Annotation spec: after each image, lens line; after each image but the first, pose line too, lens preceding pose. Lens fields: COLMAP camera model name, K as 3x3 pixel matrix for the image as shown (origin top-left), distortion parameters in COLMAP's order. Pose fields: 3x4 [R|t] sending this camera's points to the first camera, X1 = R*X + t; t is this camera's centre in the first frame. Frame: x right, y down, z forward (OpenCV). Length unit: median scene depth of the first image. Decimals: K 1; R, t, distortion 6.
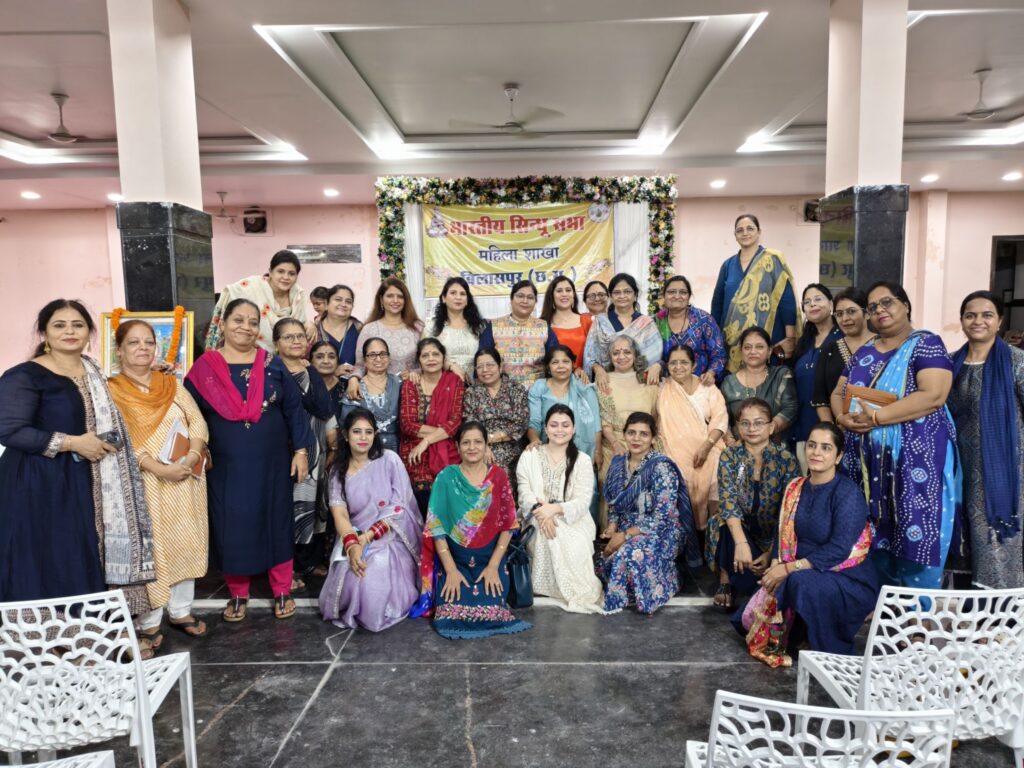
lens RADIAL K [[696.0, 0, 514.3], [0, 696.0, 386.5], [0, 0, 1]] dist [0.003169, -0.004830]
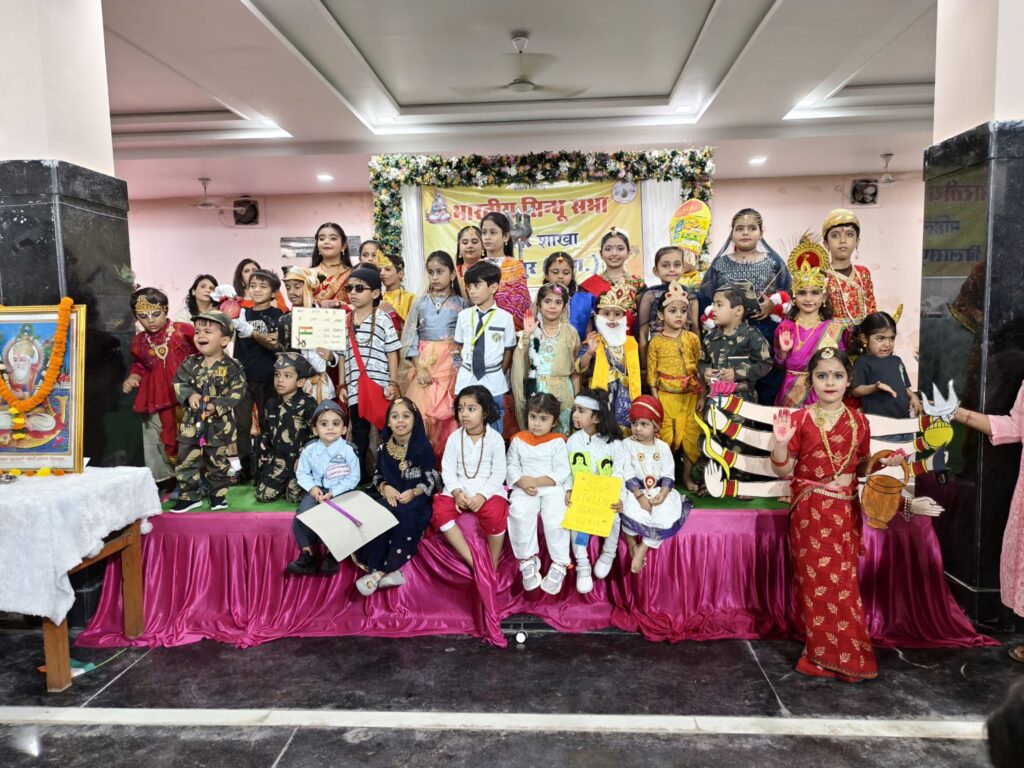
lens RADIAL K [[696.0, 0, 510.8], [0, 696.0, 380.3], [0, 0, 1]] dist [0.003169, -0.004830]
pose [[0.999409, -0.006783, -0.033687, 0.007755], [0.006534, 0.999951, -0.007476, -0.009158], [0.033736, 0.007252, 0.999404, 0.127224]]
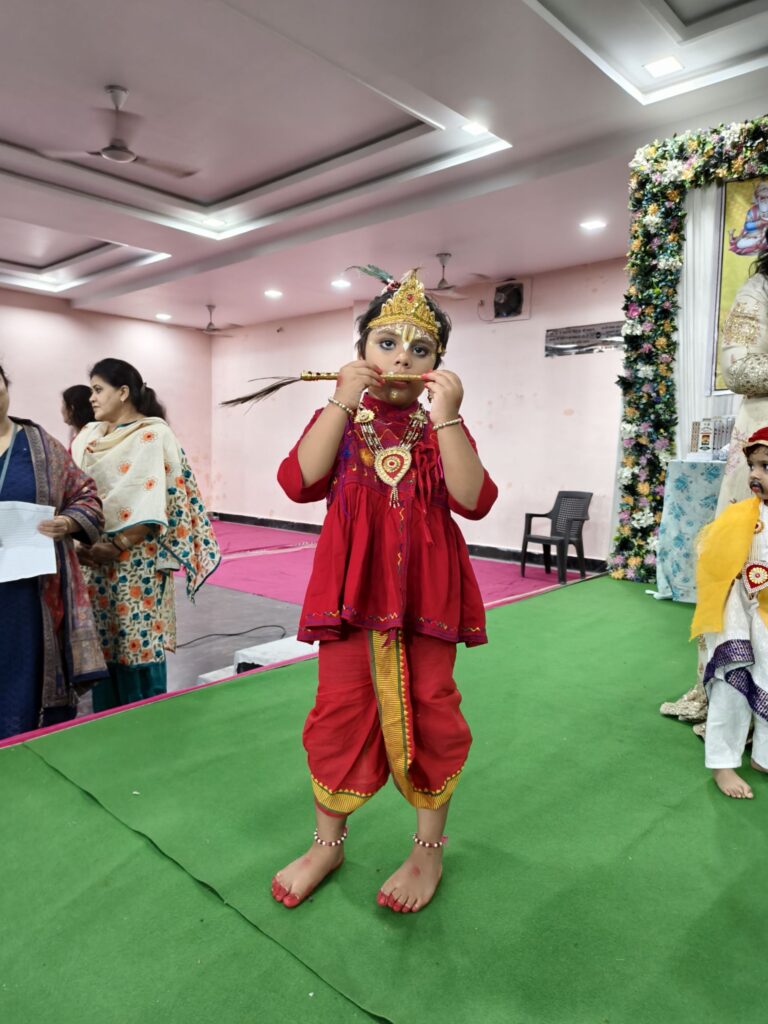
lens RADIAL K [[696.0, 0, 382.3], [0, 696.0, 507.9], [0, 0, 1]] dist [0.003169, -0.004830]
pose [[0.749586, 0.083348, -0.656639, 0.013999], [-0.094487, 0.995355, 0.018480, -0.039858], [0.655129, 0.048192, 0.753979, 0.522898]]
